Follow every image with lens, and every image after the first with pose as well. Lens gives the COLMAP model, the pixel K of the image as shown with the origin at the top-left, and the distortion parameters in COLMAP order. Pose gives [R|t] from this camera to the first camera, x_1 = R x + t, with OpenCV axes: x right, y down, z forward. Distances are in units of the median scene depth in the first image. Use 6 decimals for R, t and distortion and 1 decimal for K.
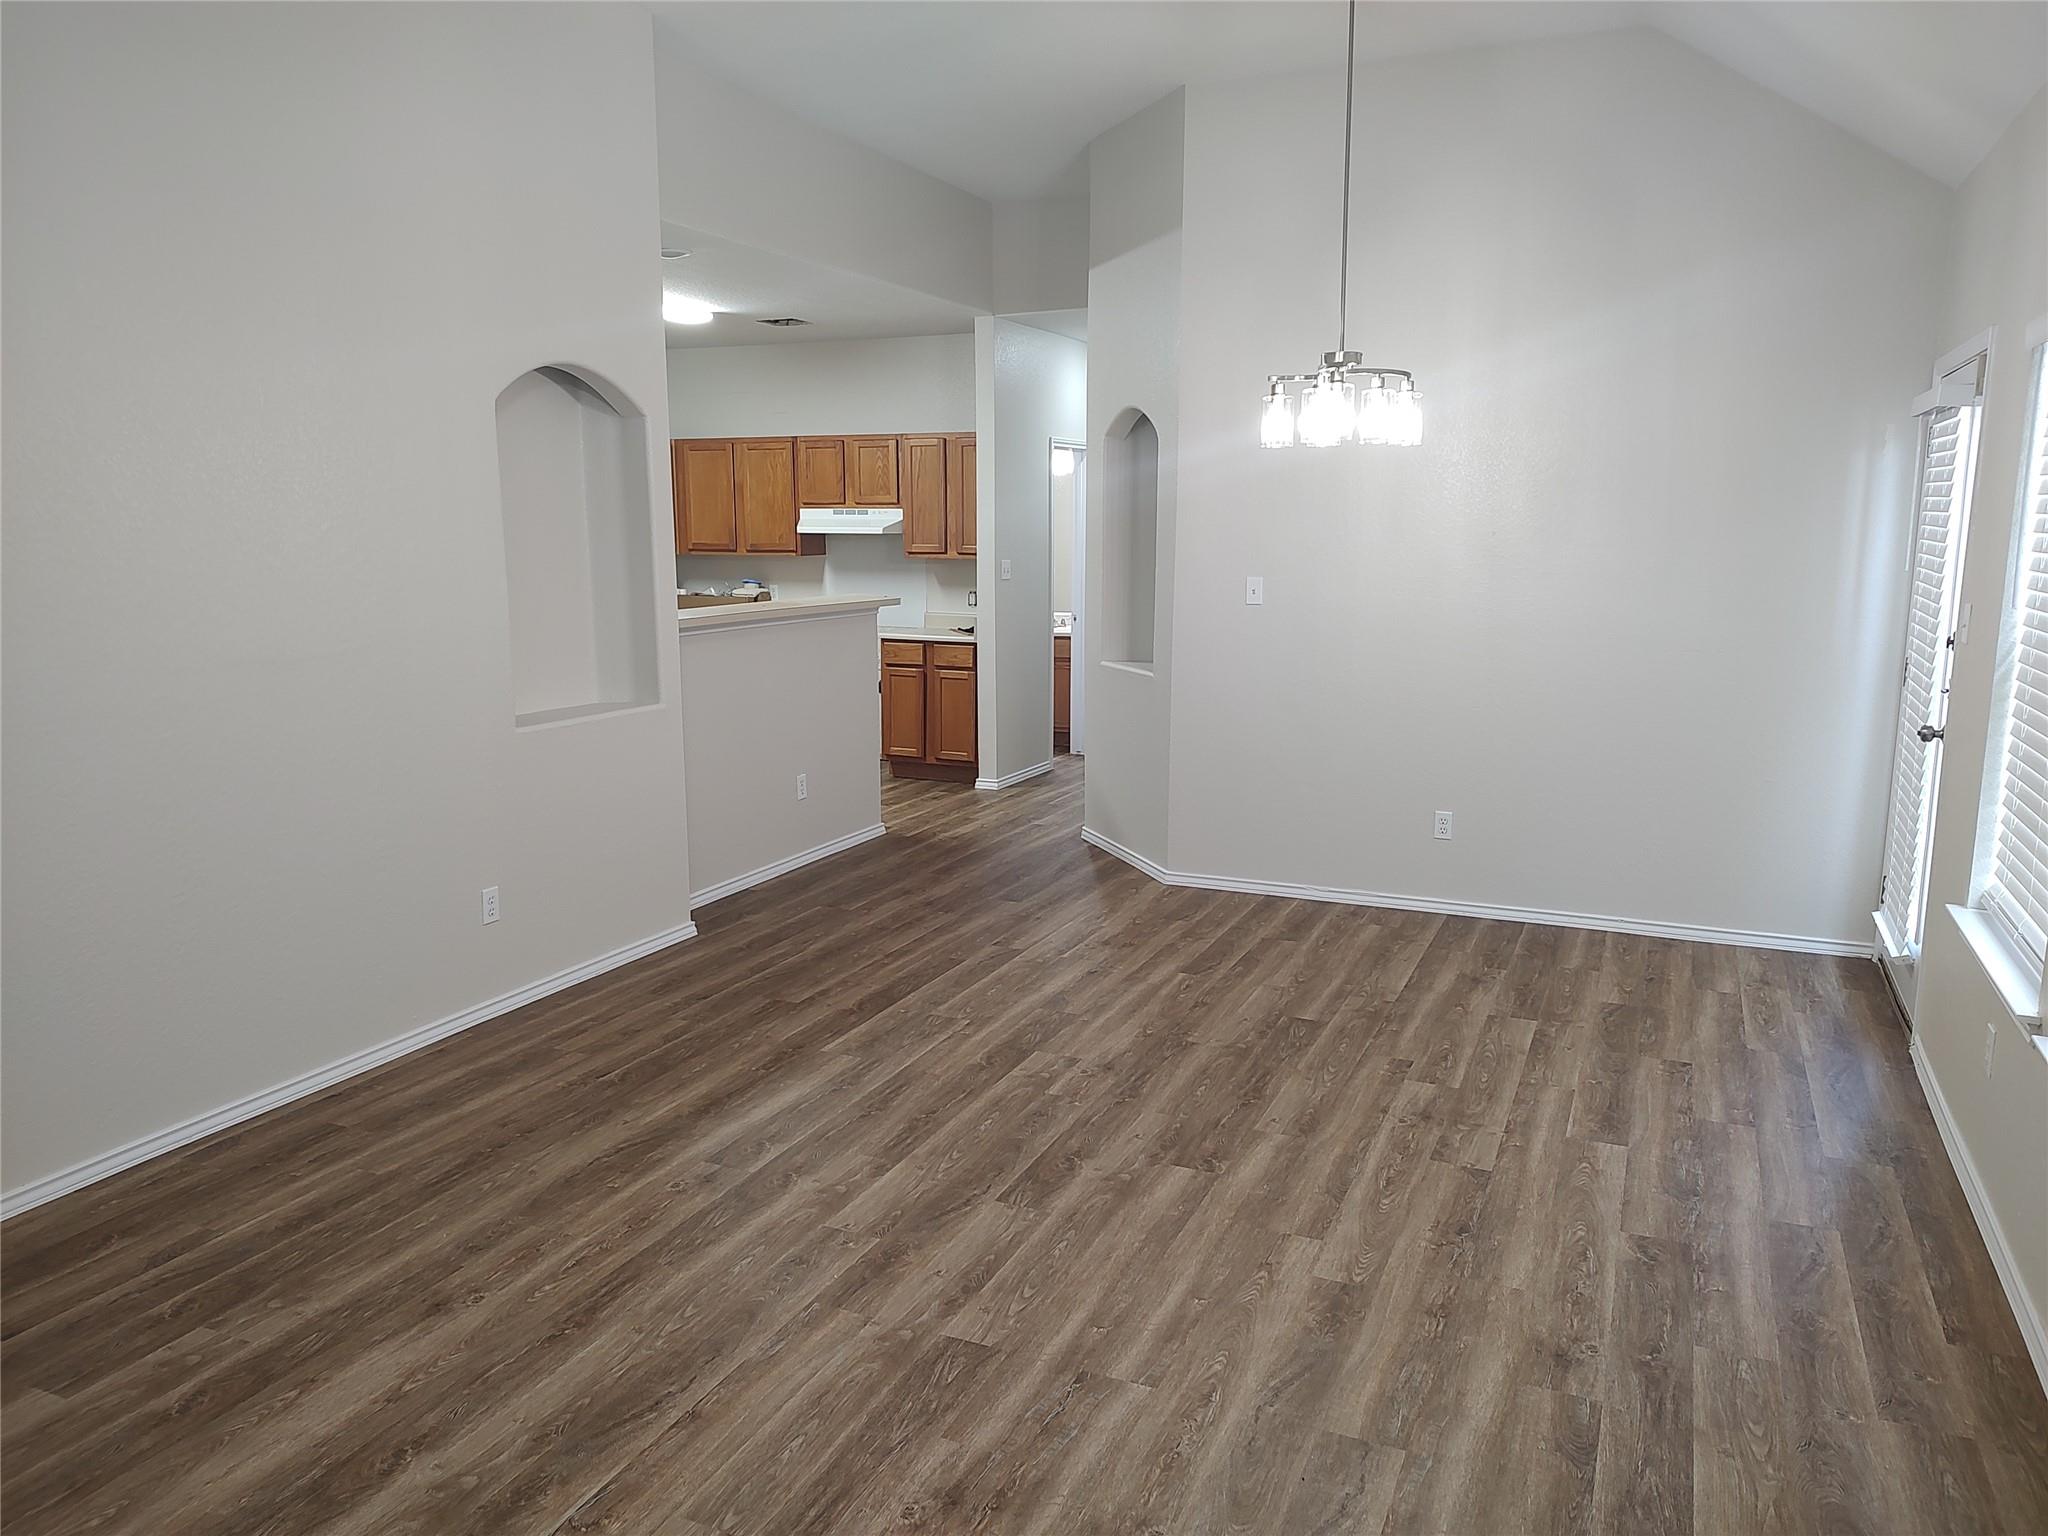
lens RADIAL K [[1451.6, 0, 1025.5], [0, 1451.6, 767.9], [0, 0, 1]] dist [0.024234, -0.014793]
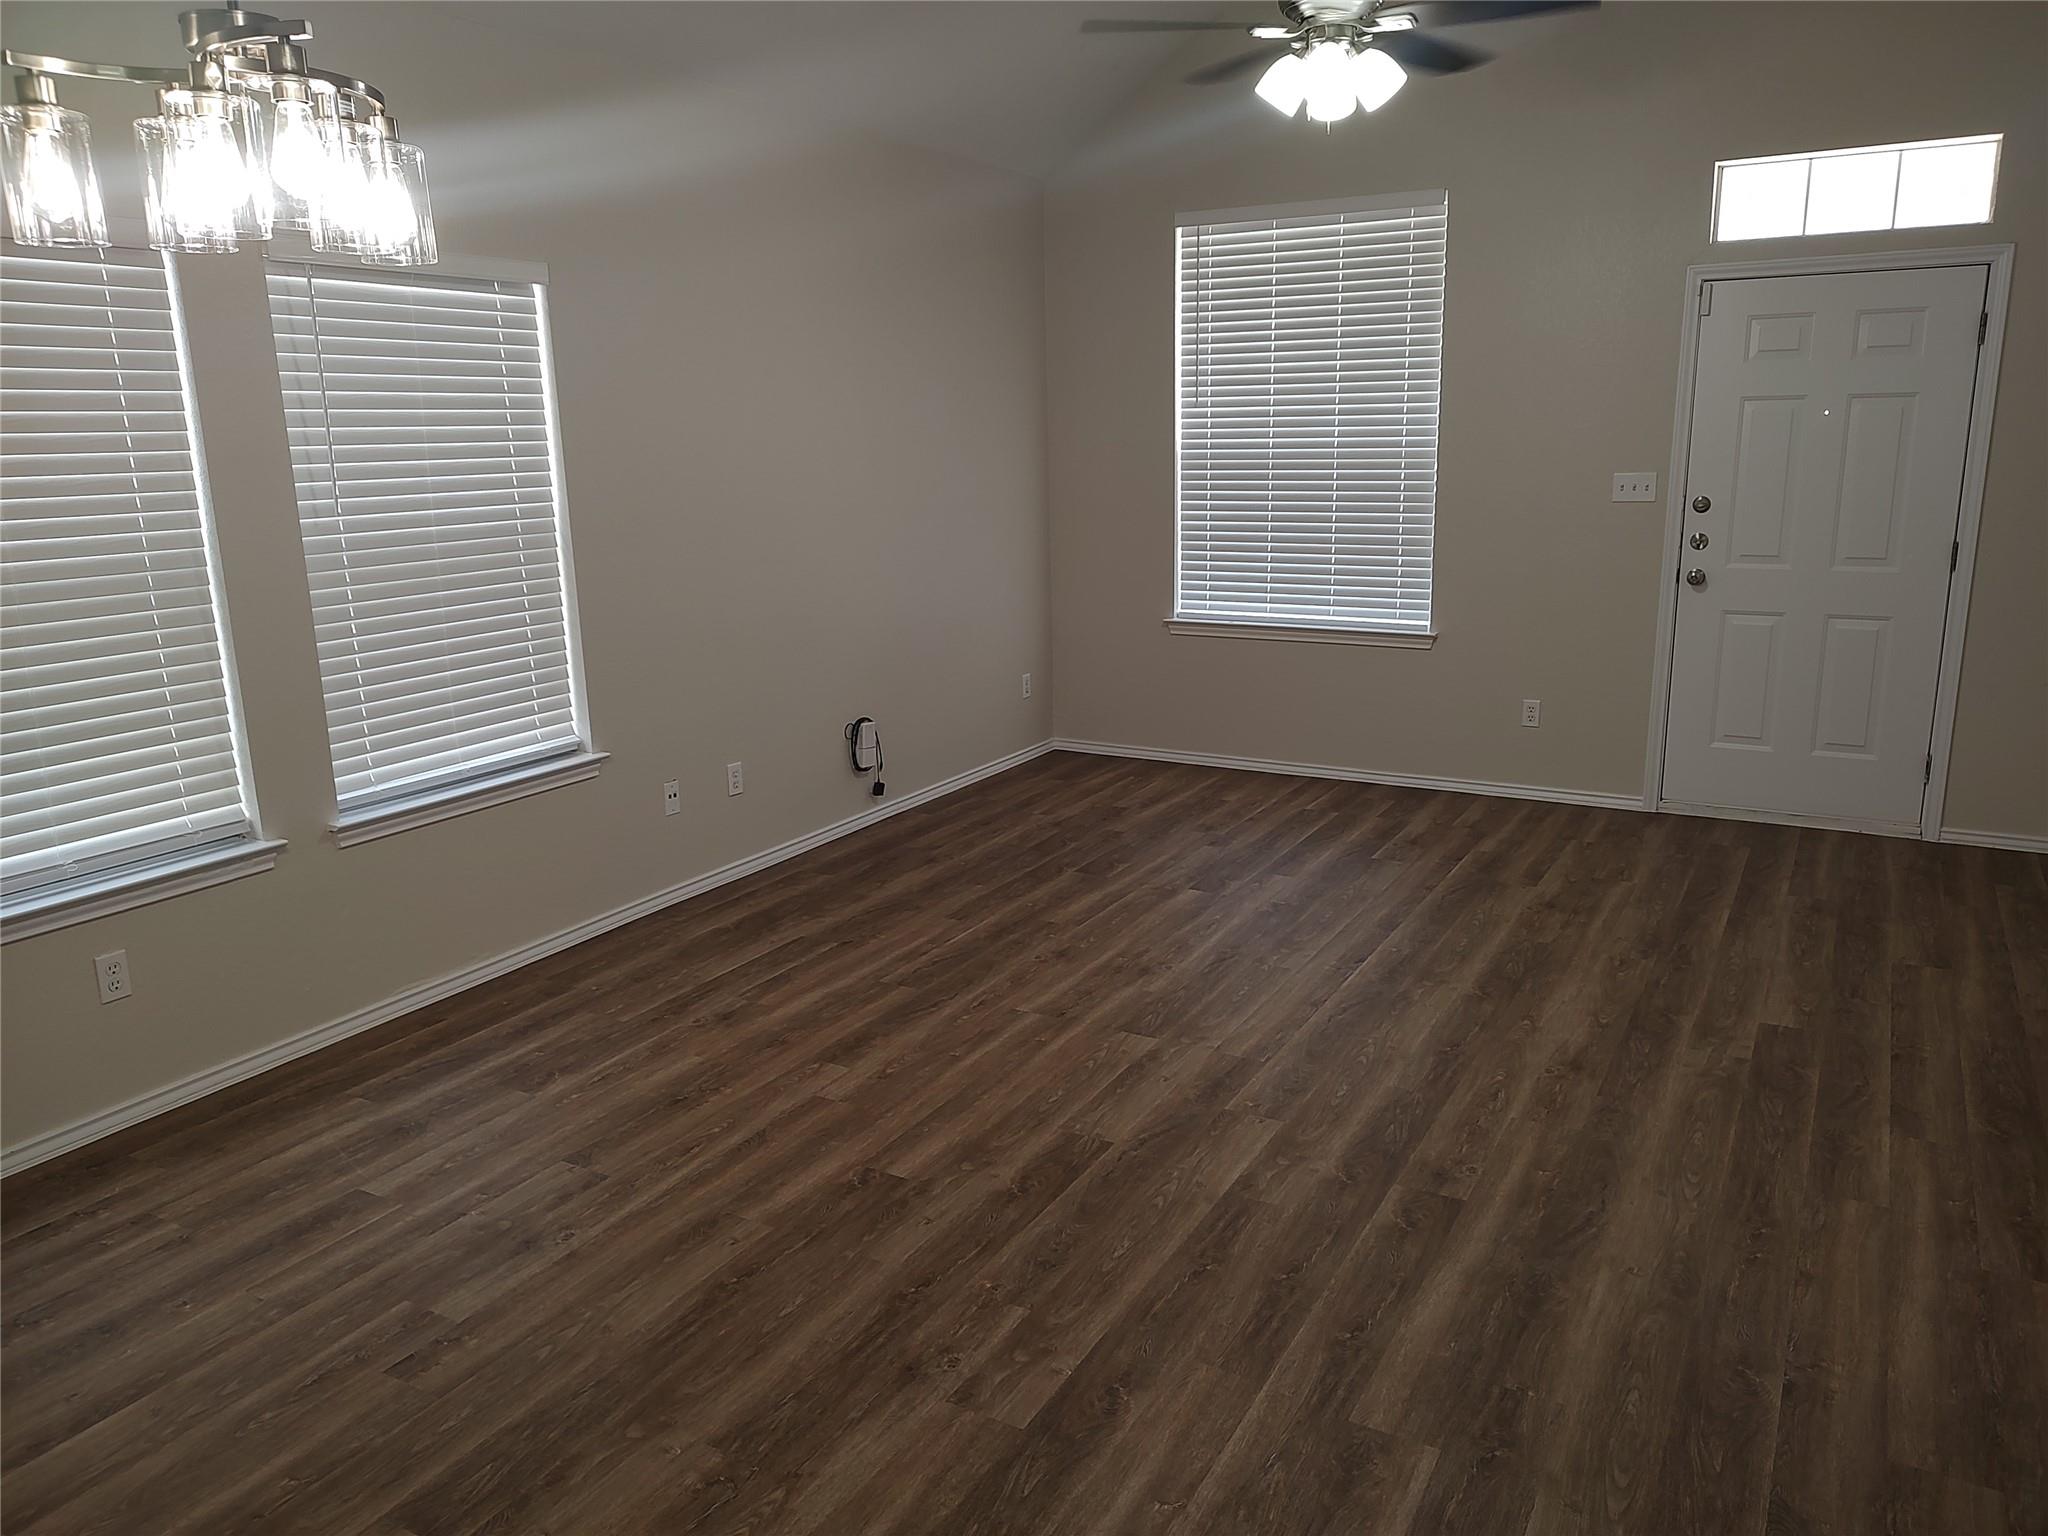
lens RADIAL K [[1451.6, 0, 1021.7], [0, 1451.6, 764.4], [0, 0, 1]] dist [0.024234, -0.014793]
pose [[-0.994480, -0.007834, 0.104632, -0.058984], [0.033414, 0.921647, 0.386588, -0.304392], [-0.099463, 0.387950, -0.916298, 1.794154]]
